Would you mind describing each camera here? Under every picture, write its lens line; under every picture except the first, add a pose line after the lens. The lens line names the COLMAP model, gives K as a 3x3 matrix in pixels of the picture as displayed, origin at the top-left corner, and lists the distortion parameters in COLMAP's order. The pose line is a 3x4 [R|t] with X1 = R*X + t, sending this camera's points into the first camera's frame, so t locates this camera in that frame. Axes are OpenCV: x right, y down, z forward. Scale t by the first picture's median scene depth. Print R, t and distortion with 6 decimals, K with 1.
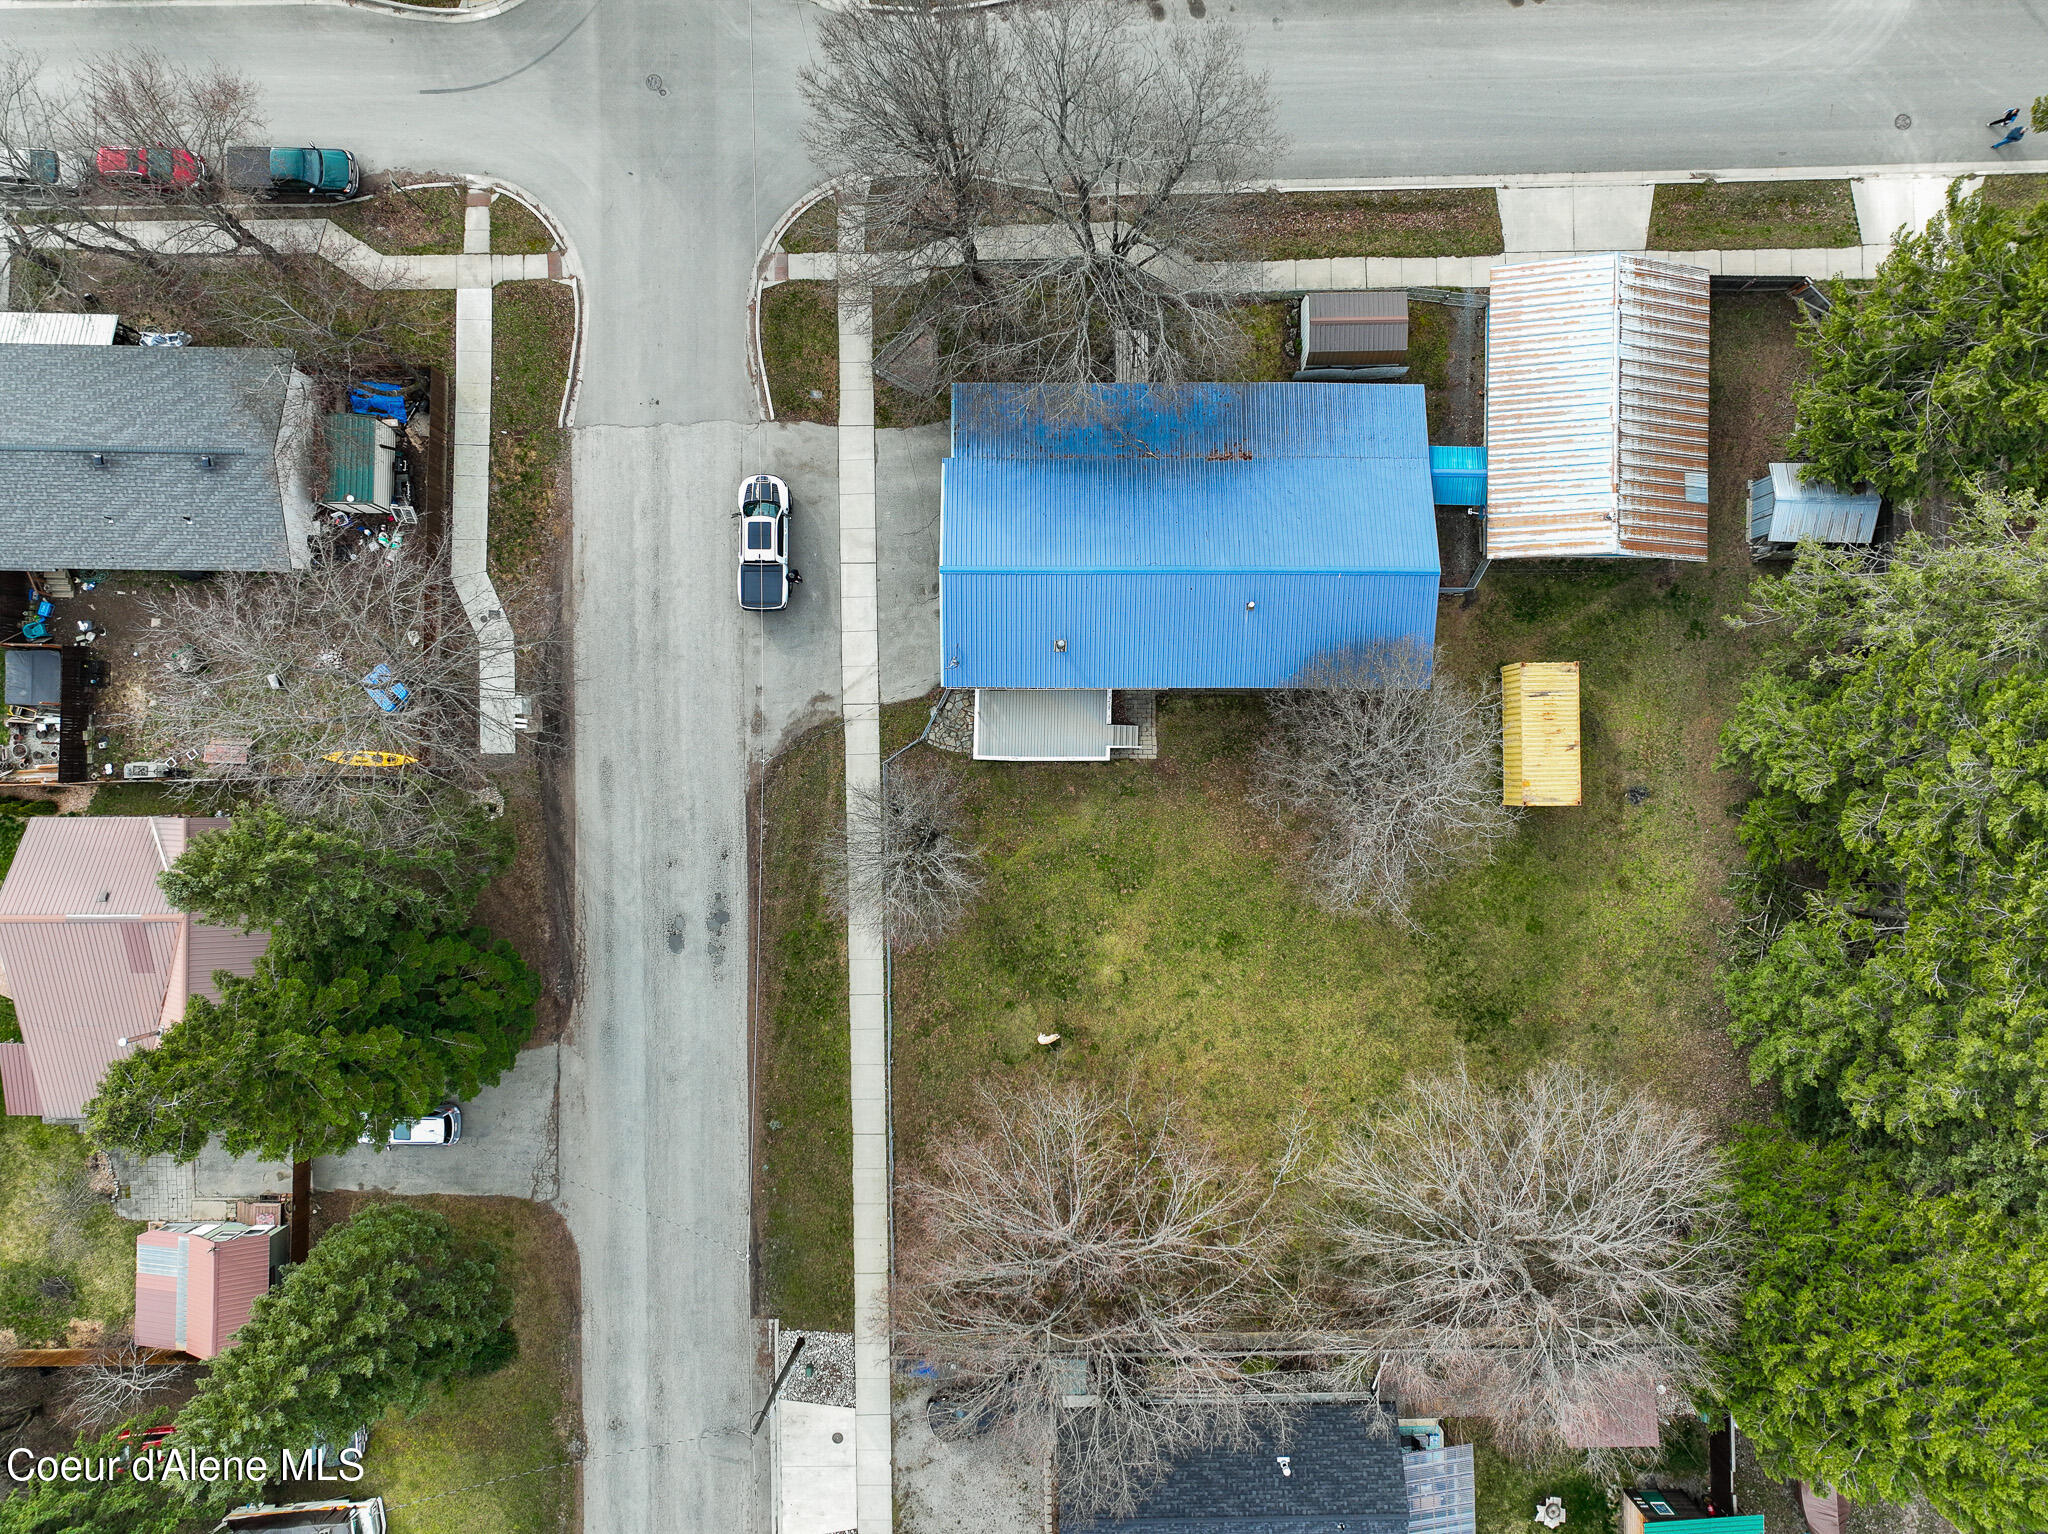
lens RADIAL K [[1433.8, 0, 1032.0], [0, 1433.8, 762.3], [0, 0, 1]] dist [0.005773, -0.005162]
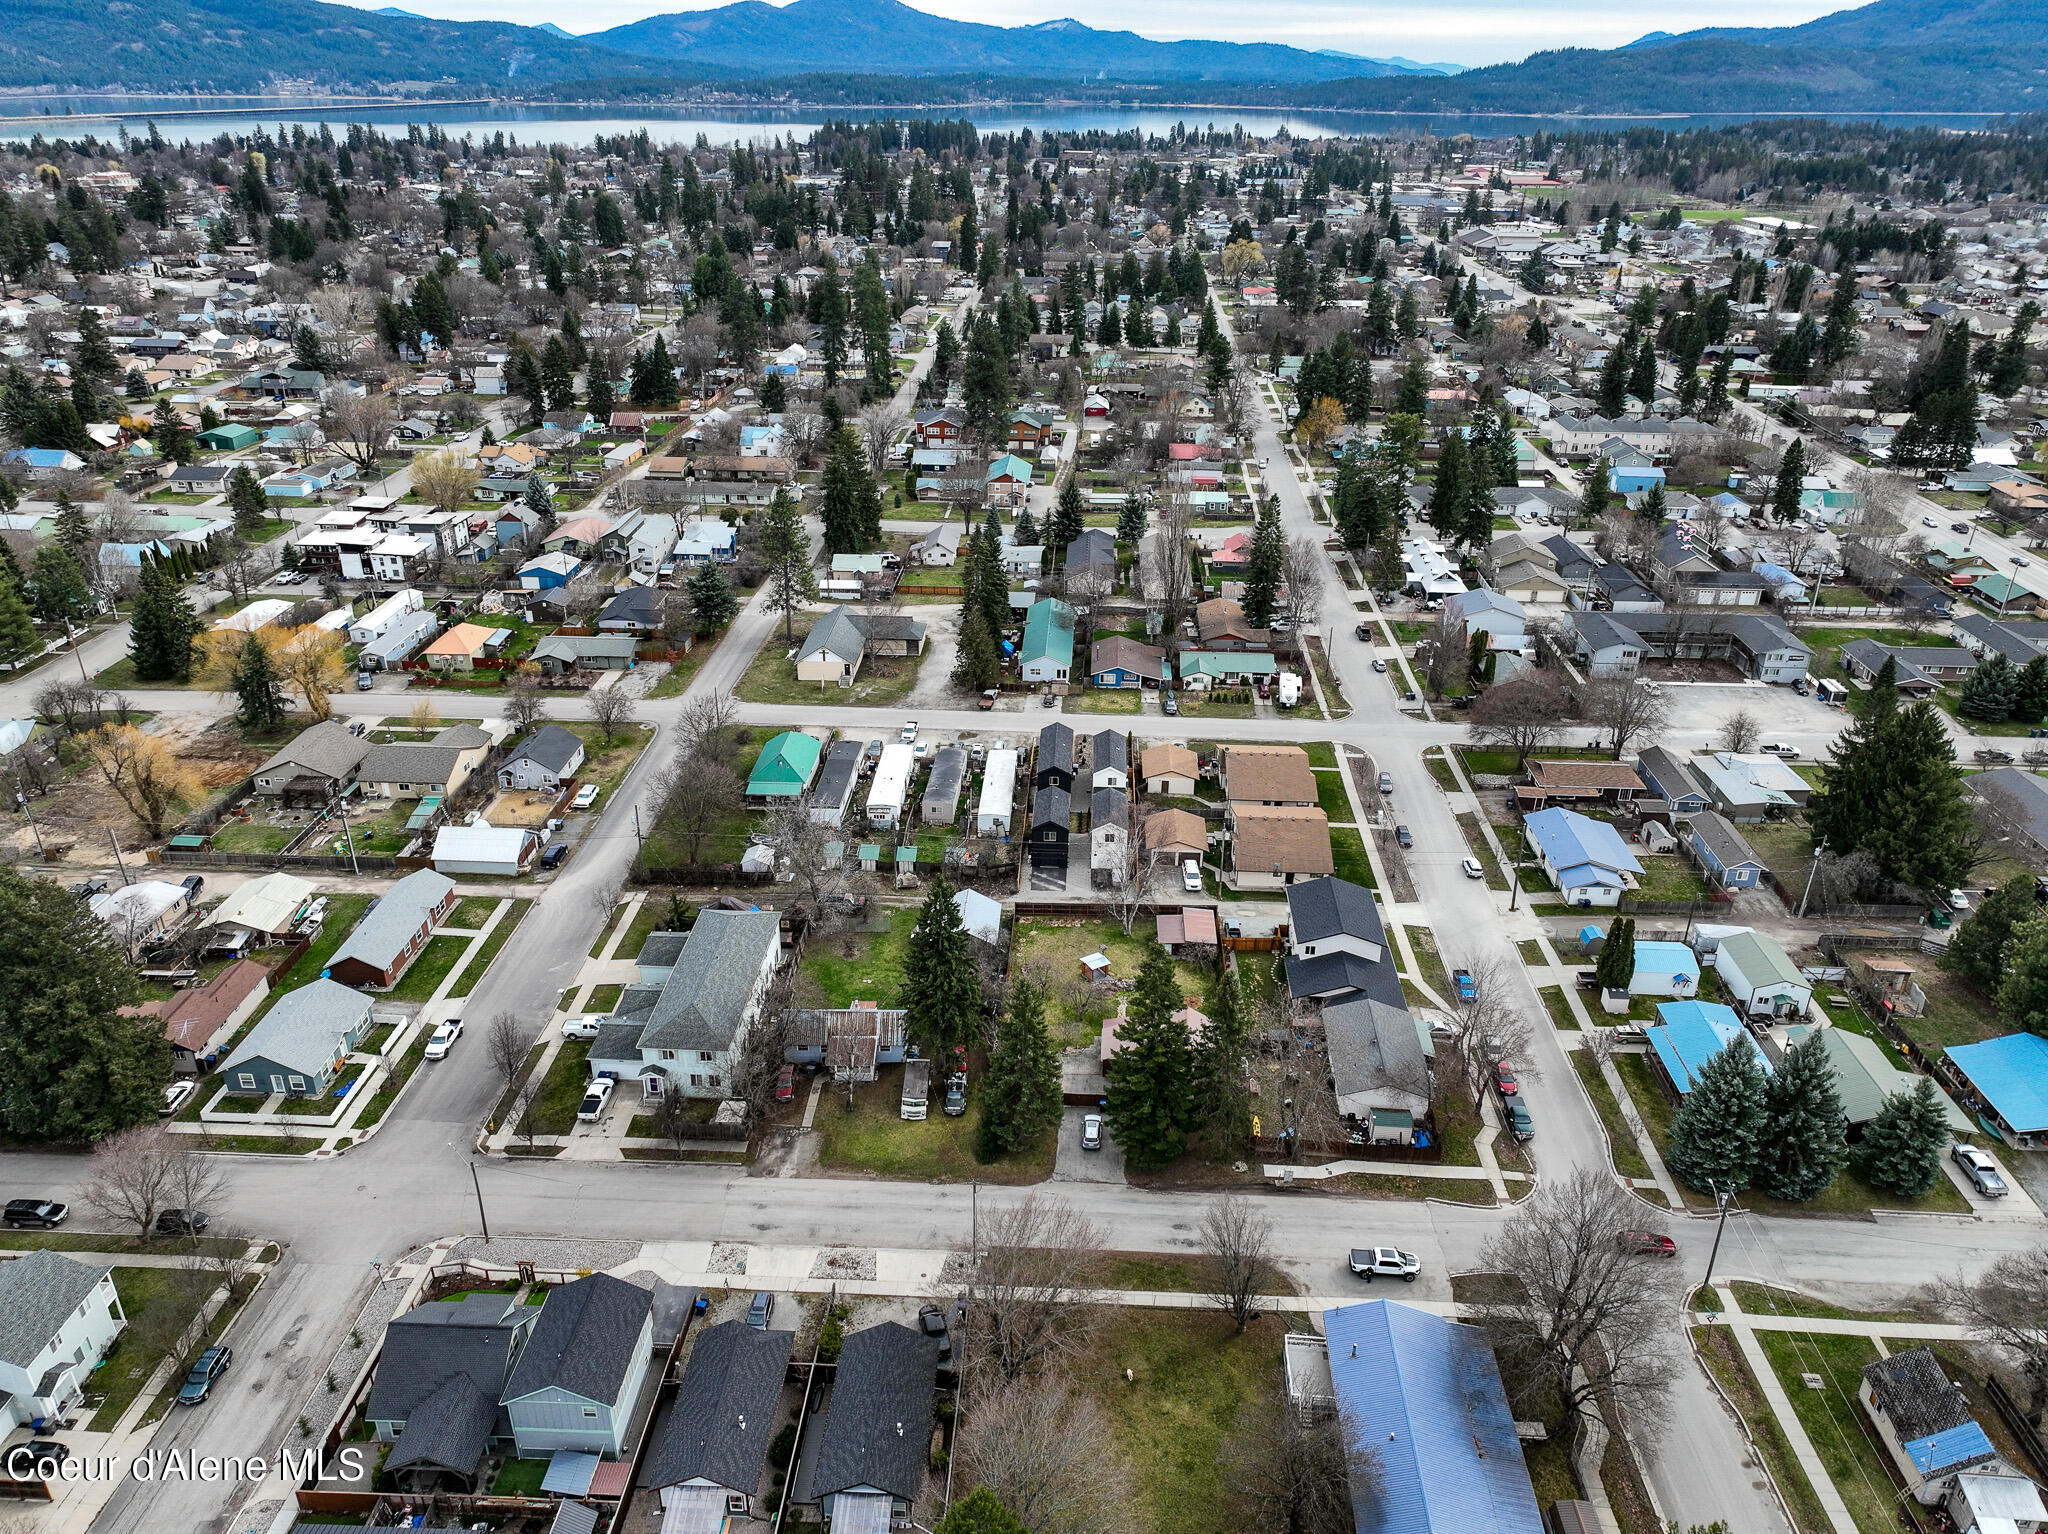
lens RADIAL K [[1433.8, 0, 1032.0], [0, 1433.8, 762.3], [0, 0, 1]] dist [0.005773, -0.005162]
pose [[-0.060278, 0.431613, -0.900043, 1.298556], [-0.998182, -0.025792, 0.054482, 0.236501], [0.000301, 0.901690, 0.432383, -0.460582]]
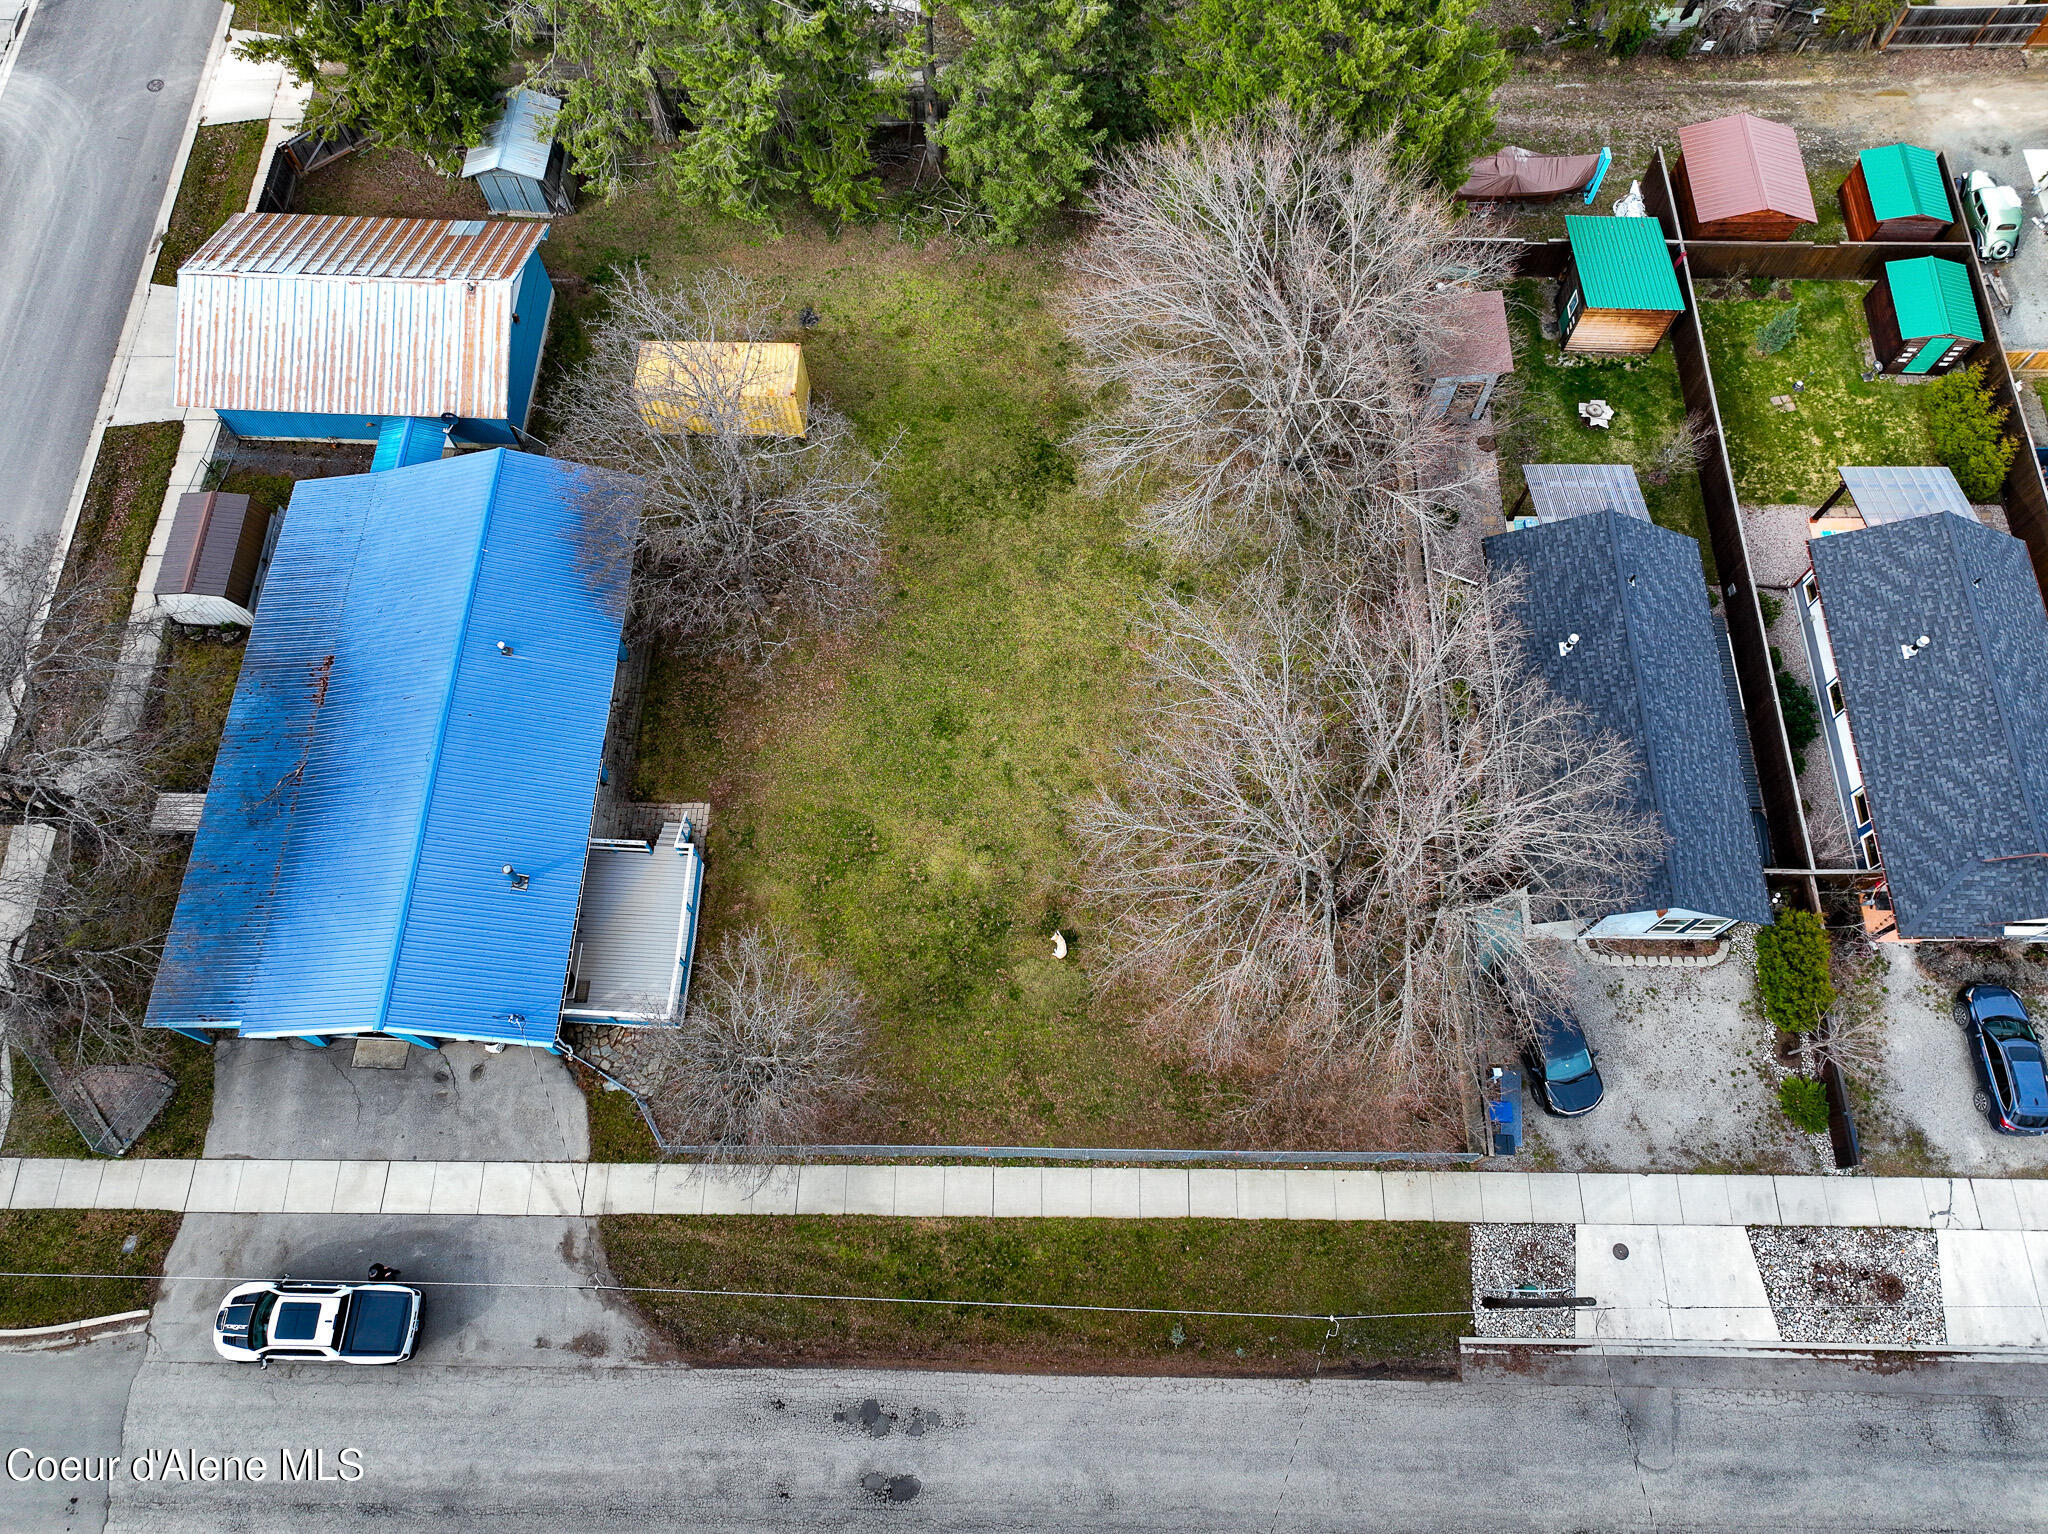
lens RADIAL K [[1438.4, 0, 1031.7], [0, 1438.4, 761.5], [0, 0, 1]] dist [0.001641, 0.012248]
pose [[0.028093, -0.919018, 0.393214, -0.199611], [0.999538, 0.030406, -0.000347, 0.175004], [-0.011637, 0.393042, 0.919447, 0.260051]]
